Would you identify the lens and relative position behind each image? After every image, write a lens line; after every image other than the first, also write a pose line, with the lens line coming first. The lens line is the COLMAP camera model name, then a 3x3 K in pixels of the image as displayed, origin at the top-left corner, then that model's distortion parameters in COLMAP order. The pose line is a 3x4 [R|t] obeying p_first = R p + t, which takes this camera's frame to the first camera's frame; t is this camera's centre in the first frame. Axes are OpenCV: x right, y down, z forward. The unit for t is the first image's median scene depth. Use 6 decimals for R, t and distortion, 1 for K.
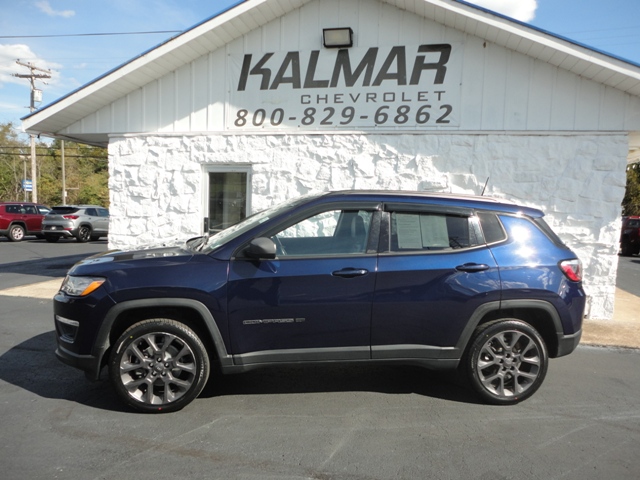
lens RADIAL K [[471.2, 0, 319.1], [0, 471.2, 229.5], [0, 0, 1]] dist [-0.002923, 0.009640]
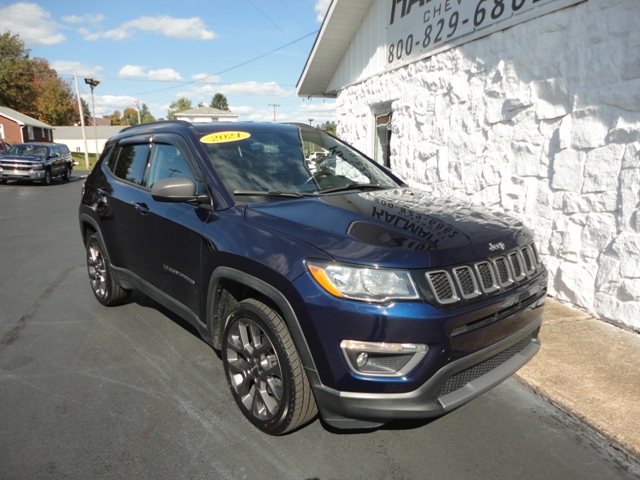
lens RADIAL K [[471.2, 0, 319.0], [0, 471.2, 230.5], [0, 0, 1]] dist [-0.002923, 0.009640]
pose [[0.503706, 0.117608, -0.855832, 0.663399], [-0.031896, 0.992546, 0.117622, 0.012978], [0.863286, -0.031949, 0.503703, 0.404561]]
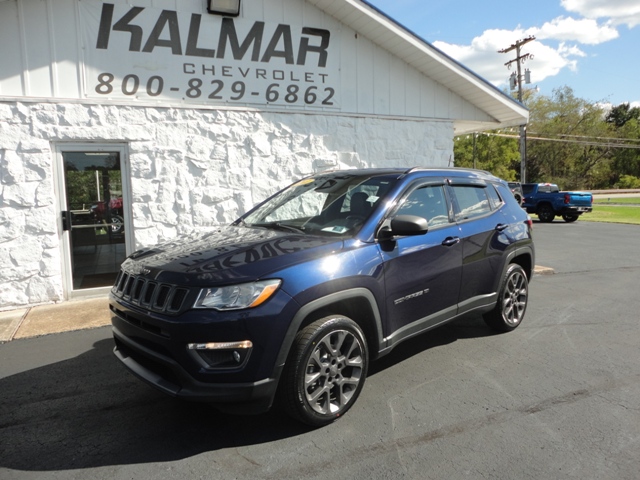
lens RADIAL K [[471.2, 0, 321.1], [0, 471.2, 231.8], [0, 0, 1]] dist [-0.002923, 0.009640]
pose [[0.798722, -0.103445, 0.592741, -0.398270], [0.076560, 0.994576, 0.070408, -0.014645], [-0.596809, -0.010856, 0.802310, 0.141774]]
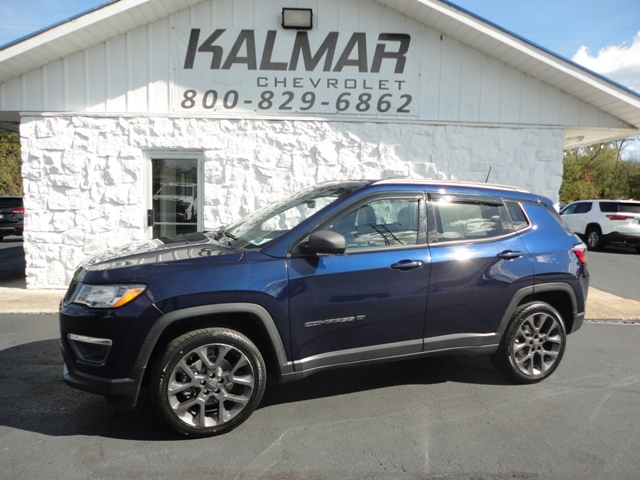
lens RADIAL K [[471.2, 0, 319.7], [0, 471.2, 231.0], [0, 0, 1]] dist [-0.002923, 0.009640]
pose [[0.967878, -0.028232, 0.249829, -0.166032], [0.021288, 0.999309, 0.030452, -0.005172], [-0.250517, -0.024156, 0.967811, 0.054910]]
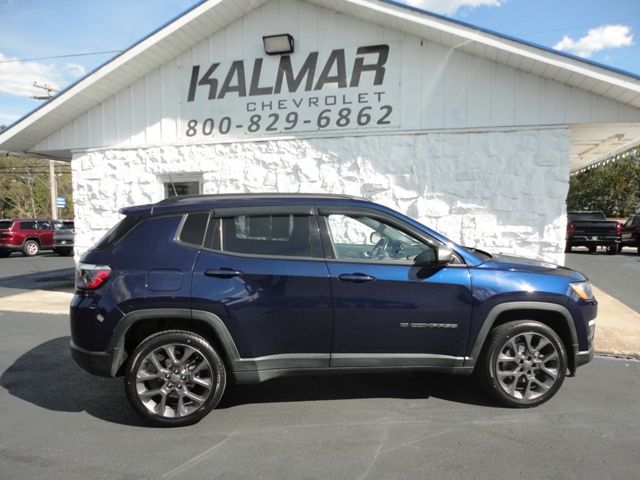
lens RADIAL K [[471.2, 0, 318.3], [0, 471.2, 230.1], [0, 0, 1]] dist [-0.002923, 0.009640]
pose [[0.997271, -0.030372, -0.067298, 0.179065], [0.029359, 0.999441, -0.015992, 0.007445], [0.067746, 0.013973, 0.997605, 0.008606]]
